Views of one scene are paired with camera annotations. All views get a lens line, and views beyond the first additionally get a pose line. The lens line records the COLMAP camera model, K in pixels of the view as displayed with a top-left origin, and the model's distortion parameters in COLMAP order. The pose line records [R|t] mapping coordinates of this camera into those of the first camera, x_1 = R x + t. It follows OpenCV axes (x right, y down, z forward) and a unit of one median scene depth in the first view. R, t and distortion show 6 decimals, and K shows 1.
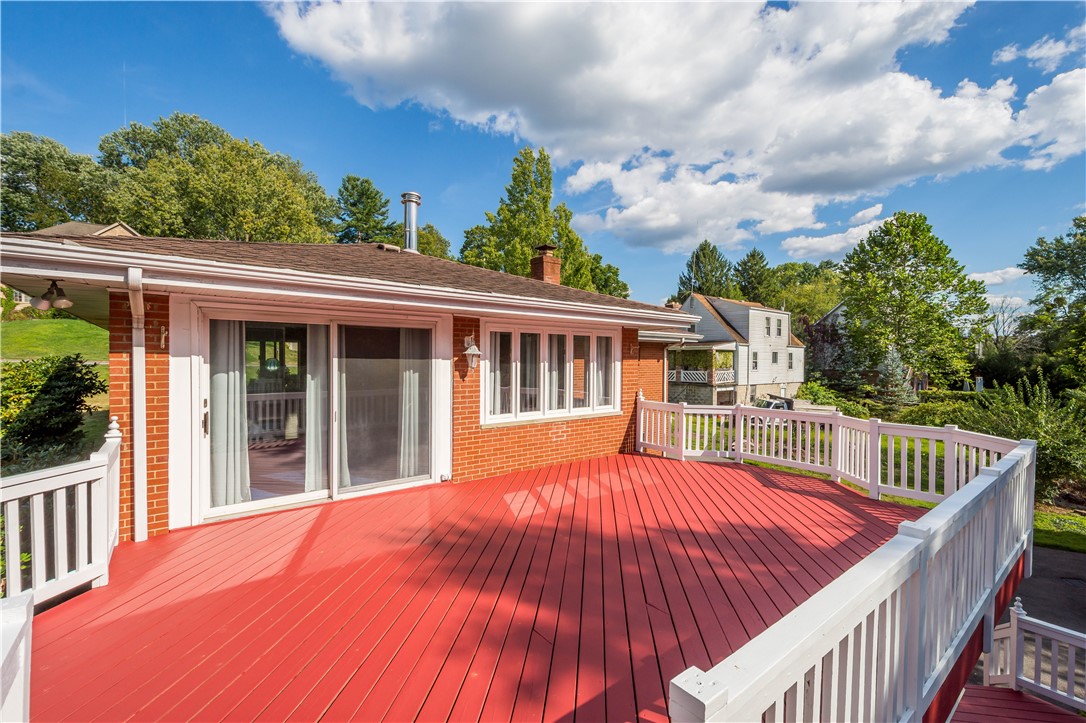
lens RADIAL K [[467.4, 0, 542.8], [0, 467.4, 365.3], [0, 0, 1]] dist [-0.000560, -0.000071]
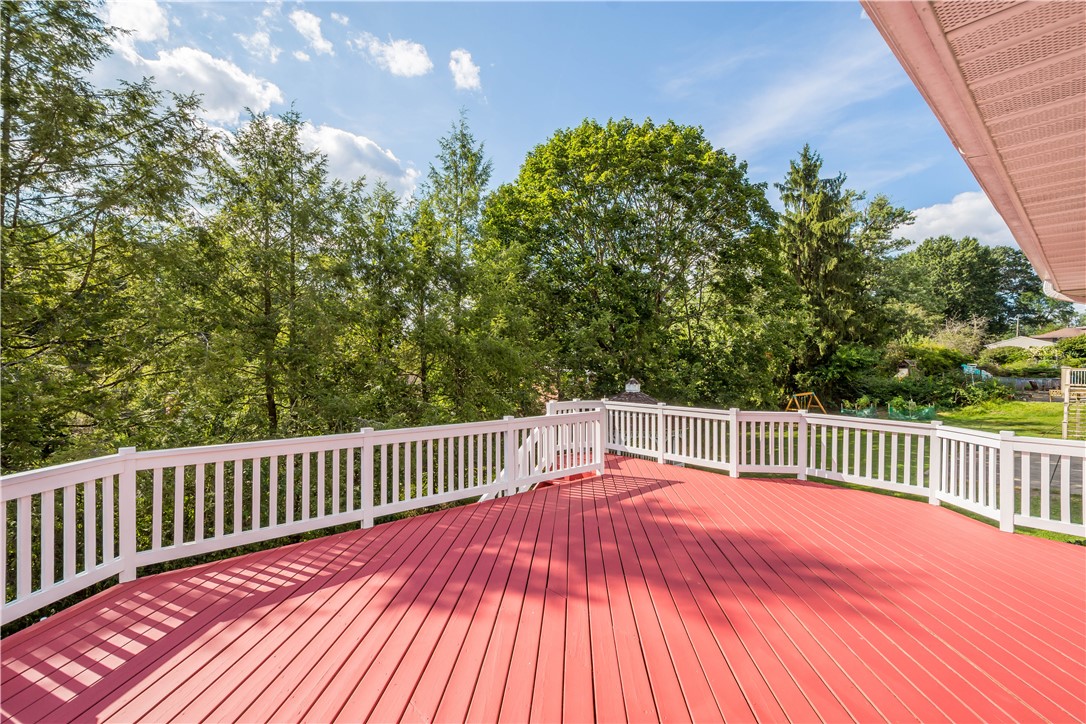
lens RADIAL K [[467.4, 0, 541.4], [0, 467.4, 362.6], [0, 0, 1]] dist [-0.000560, -0.000071]
pose [[-0.999147, -0.009569, -0.040165, 0.330795], [-0.010127, 0.999855, 0.013719, -0.009882], [0.040028, 0.014114, -0.999099, 1.747261]]
